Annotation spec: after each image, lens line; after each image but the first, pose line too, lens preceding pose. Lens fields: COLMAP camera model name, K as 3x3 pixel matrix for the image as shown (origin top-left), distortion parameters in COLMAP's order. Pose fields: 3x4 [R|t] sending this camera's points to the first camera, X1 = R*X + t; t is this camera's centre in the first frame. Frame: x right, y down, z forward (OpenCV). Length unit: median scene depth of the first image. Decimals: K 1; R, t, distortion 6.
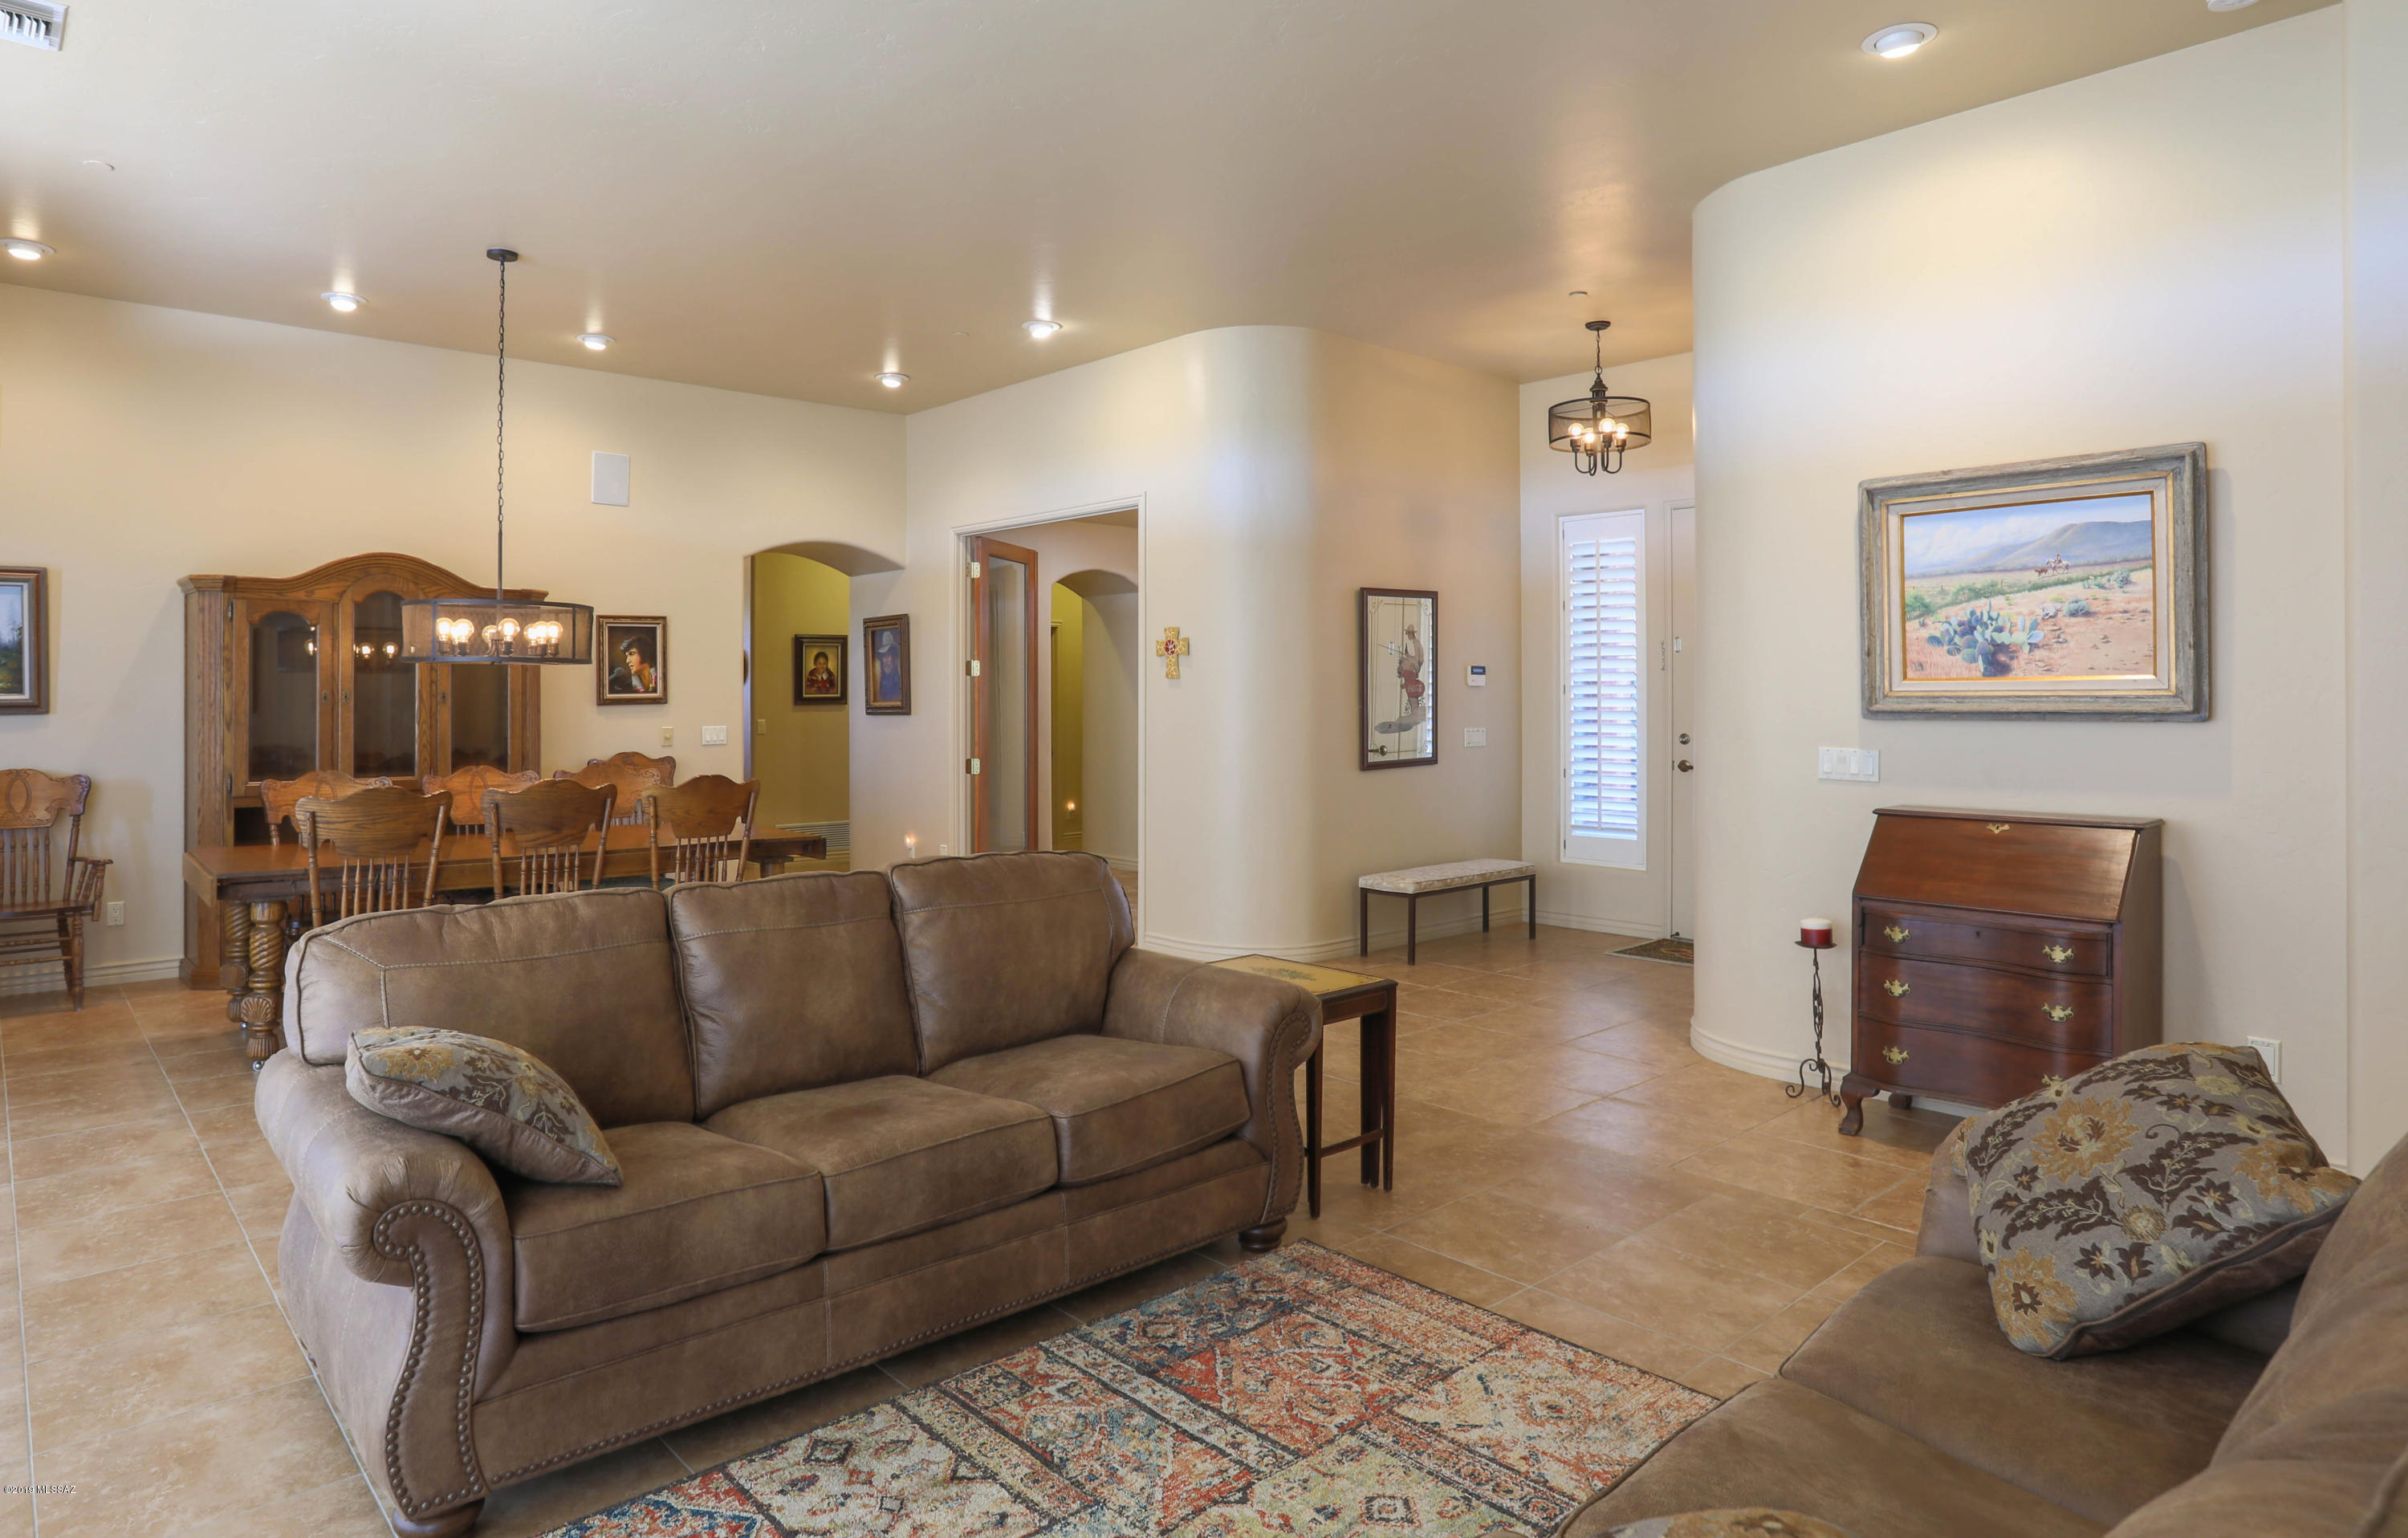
lens RADIAL K [[1355.9, 0, 1207.7], [0, 1355.9, 674.8], [0, 0, 1]] dist [-0.002587, -0.000579]
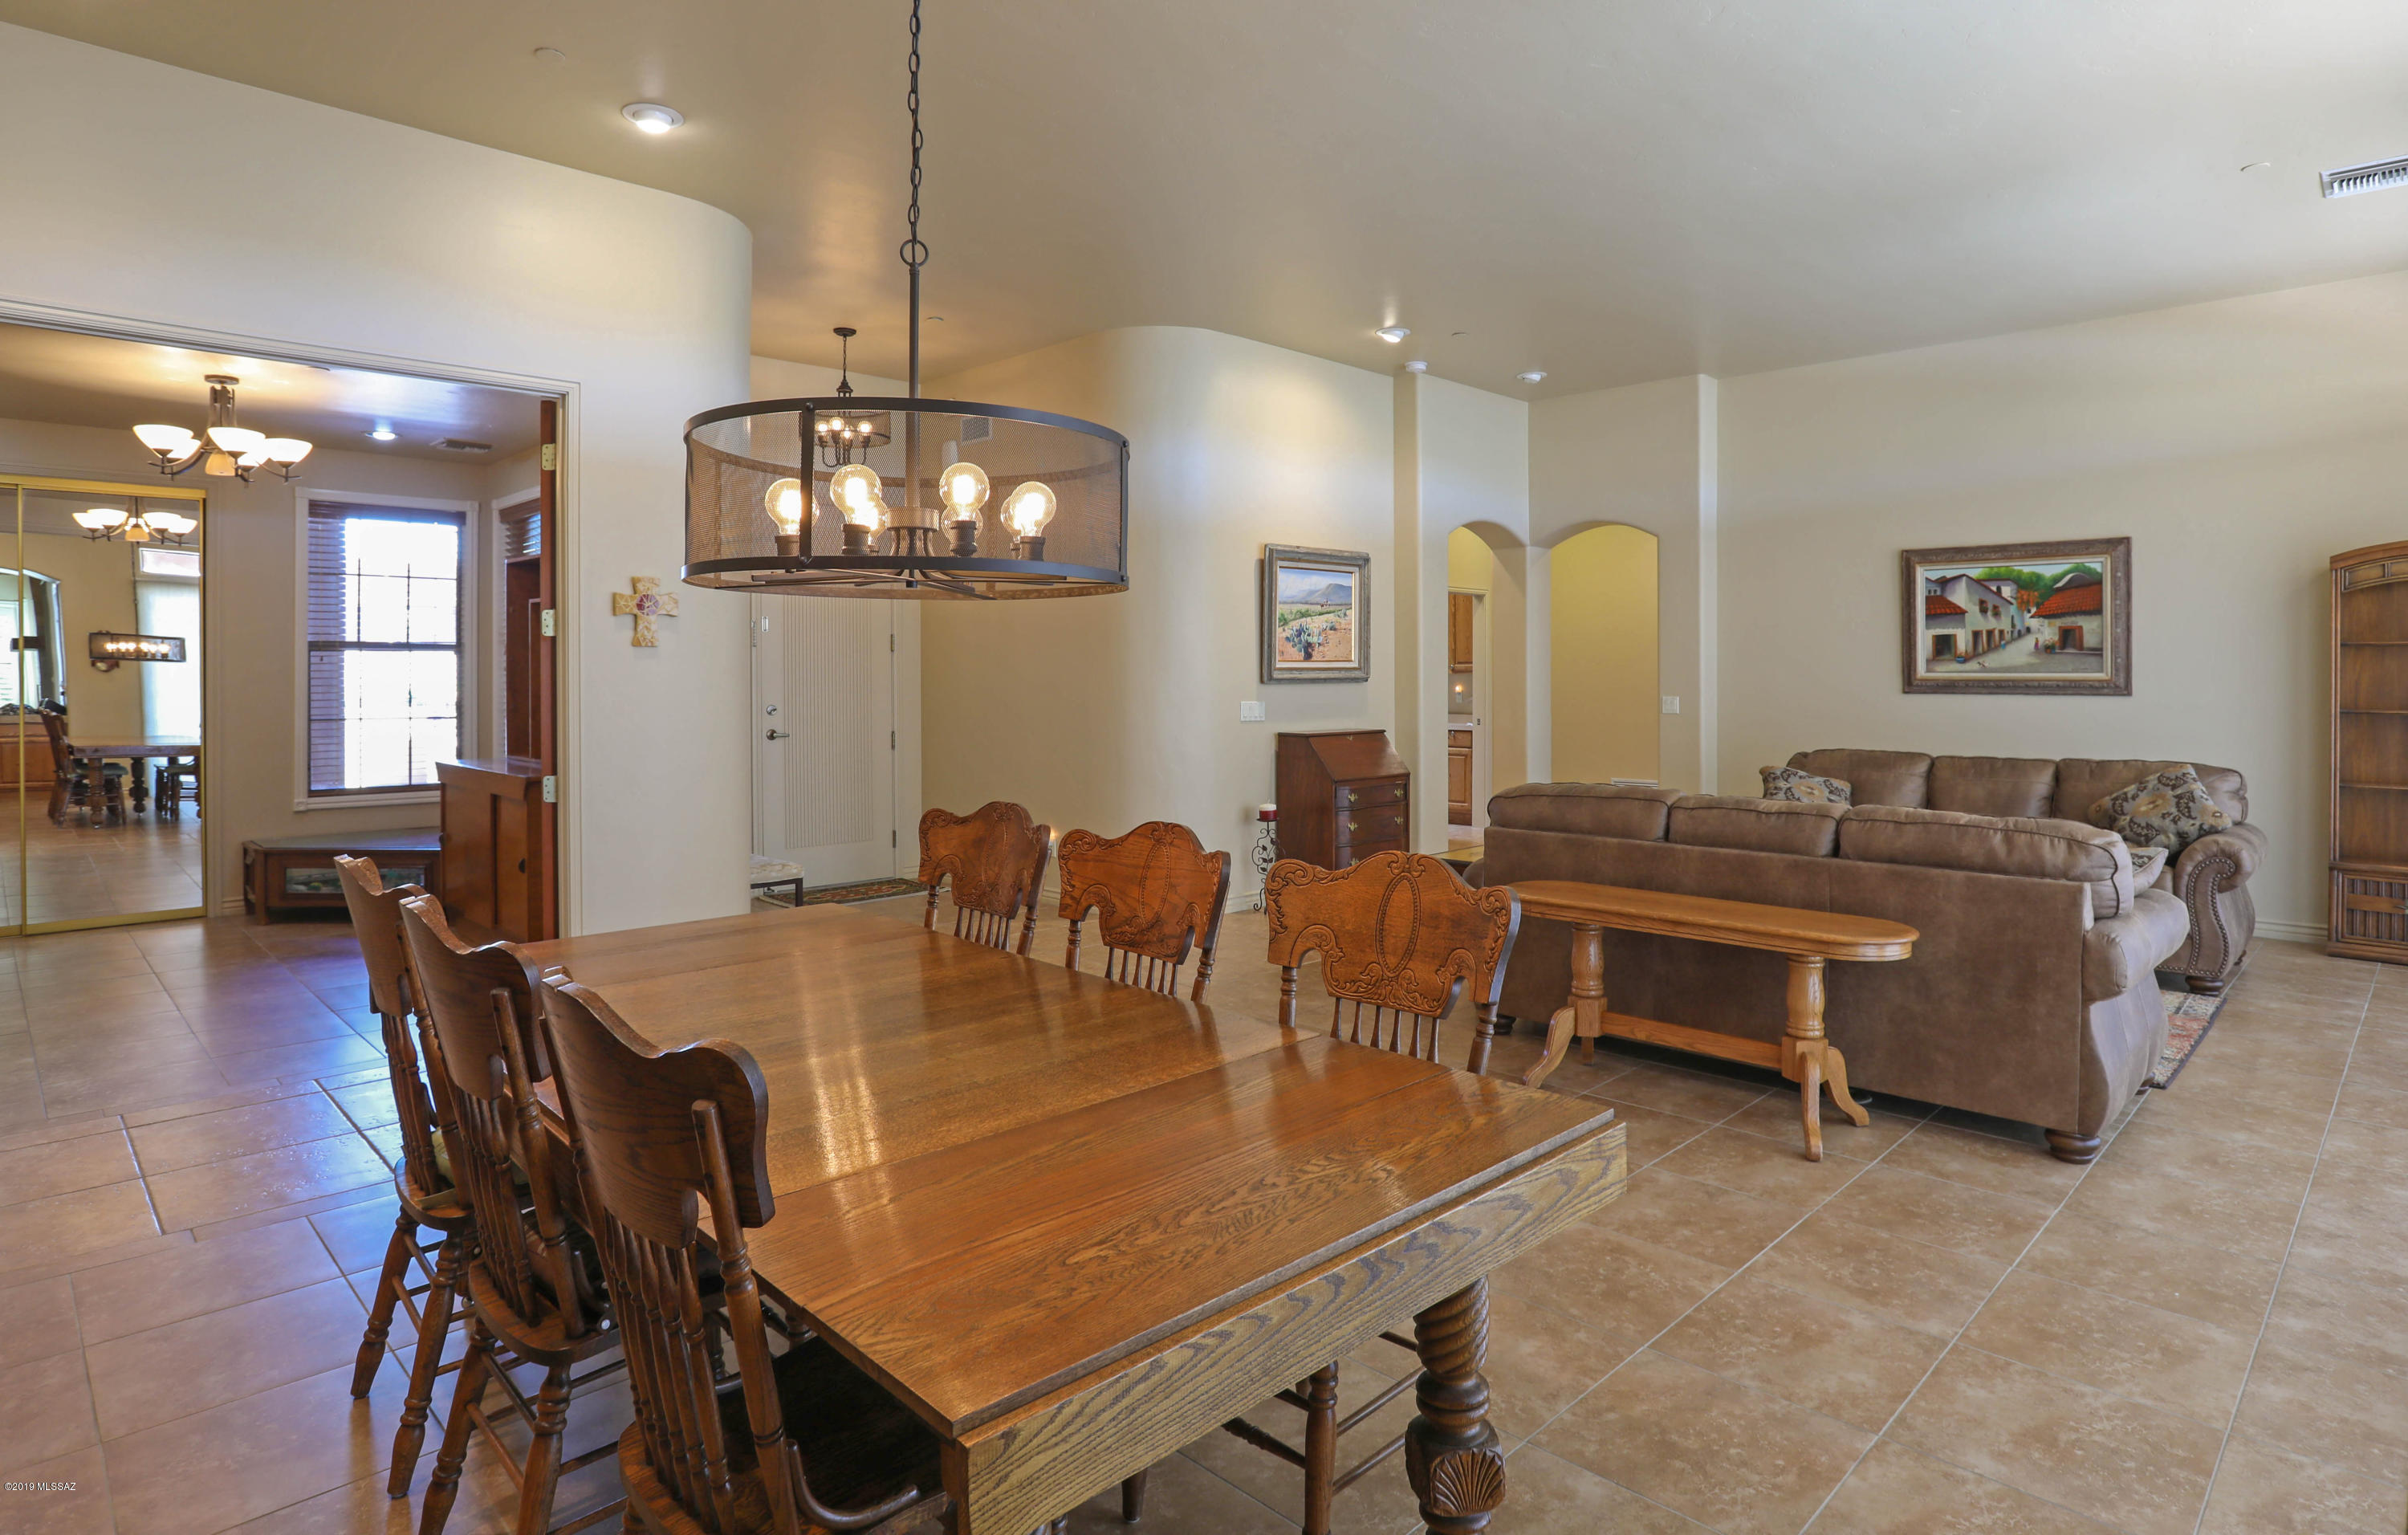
lens RADIAL K [[1251.6, 0, 1215.9], [0, 1251.6, 683.5], [0, 0, 1]] dist [-0.002618, -0.000259]
pose [[-0.040523, -0.010223, 0.999126, -1.174103], [-0.006217, 0.999931, 0.009979, 0.018247], [-0.999159, -0.005807, -0.040584, 1.213047]]
